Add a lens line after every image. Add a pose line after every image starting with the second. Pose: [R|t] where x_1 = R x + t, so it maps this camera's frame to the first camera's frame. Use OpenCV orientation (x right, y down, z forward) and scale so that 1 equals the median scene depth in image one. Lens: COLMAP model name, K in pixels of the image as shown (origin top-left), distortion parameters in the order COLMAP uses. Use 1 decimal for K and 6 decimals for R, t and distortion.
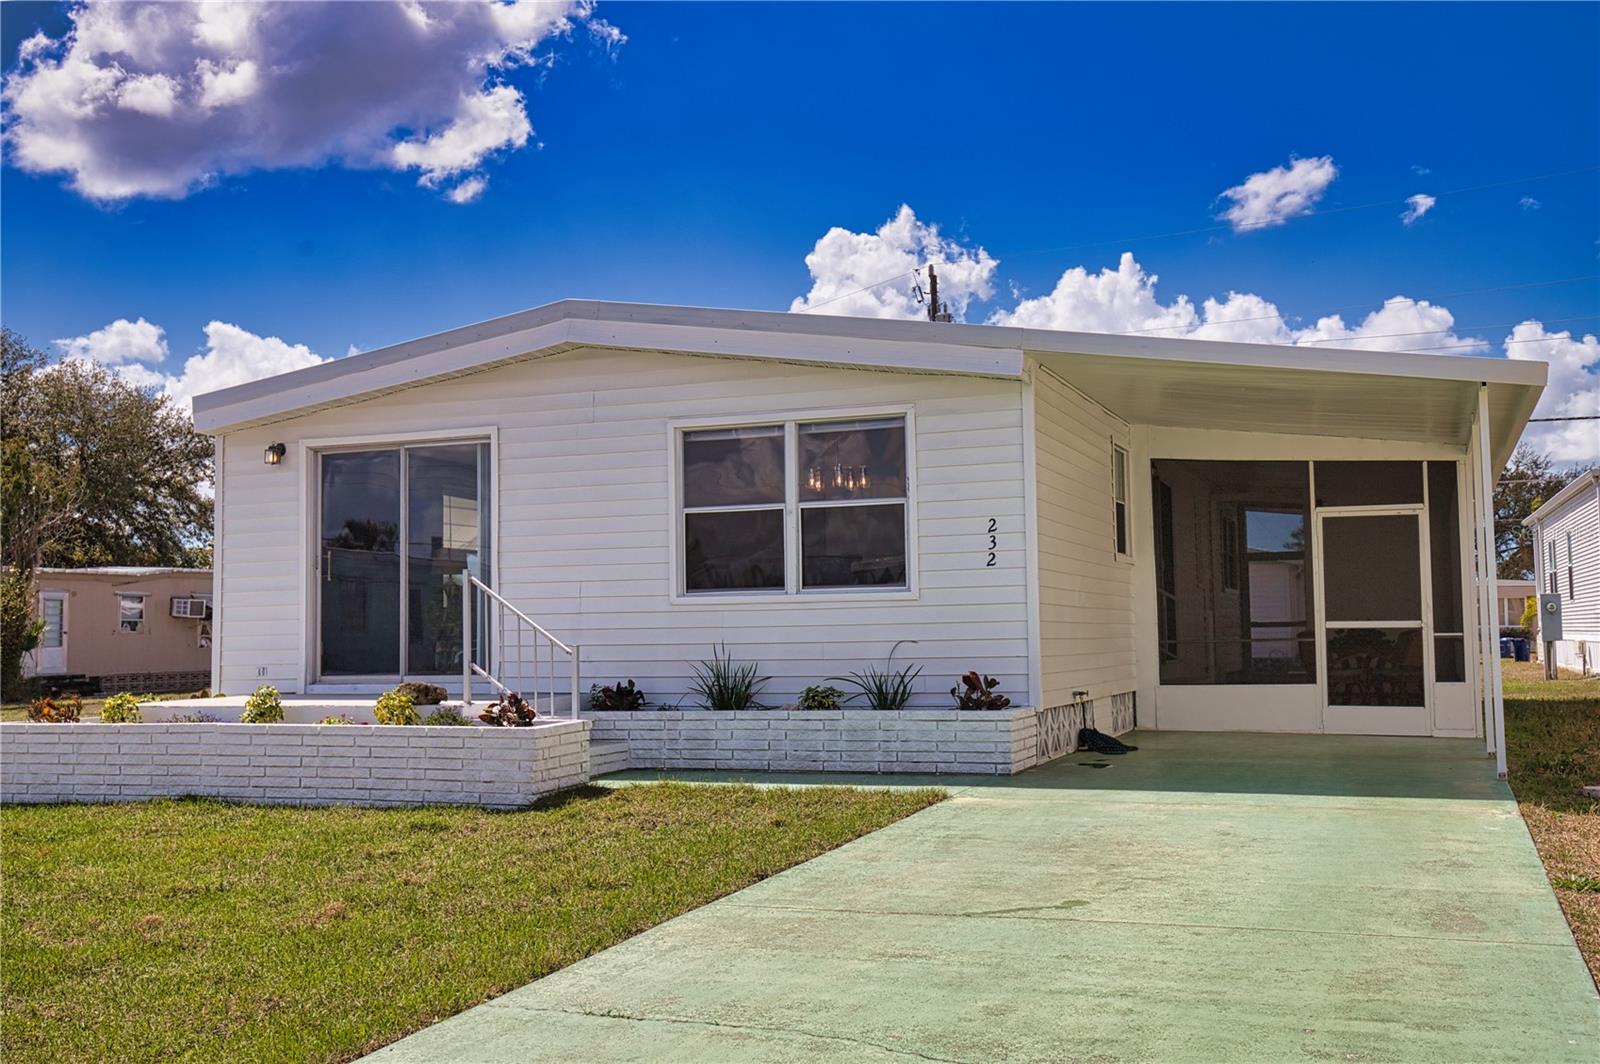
lens RADIAL K [[1614.3, 0, 802.5], [0, 1614.3, 531.9], [0, 0, 1]] dist [0.021640, 0.000000]
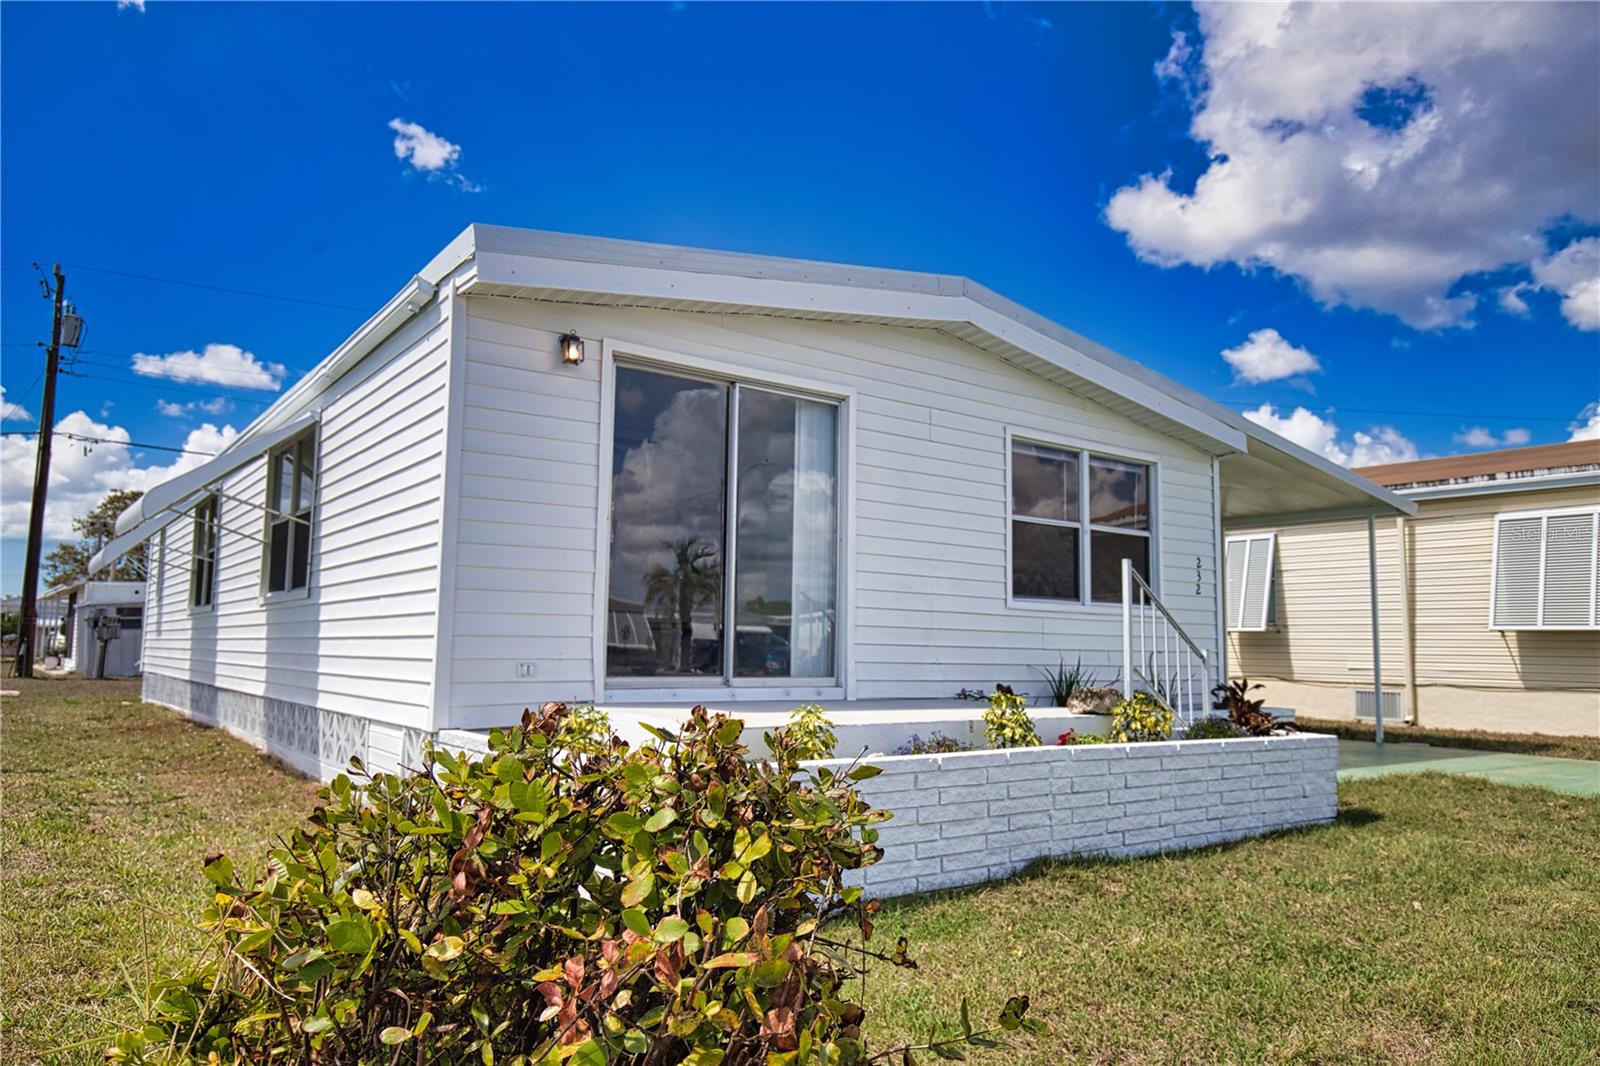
lens RADIAL K [[1088.3, 0, 799.6], [0, 1088.3, 534.1], [0, 0, 1]] dist [-0.034069, -0.000708]
pose [[0.551289, 0.118412, 0.825869, -0.725430], [-0.082093, 0.992772, -0.087543, 0.069855], [-0.830266, -0.019537, 0.557025, 0.747872]]
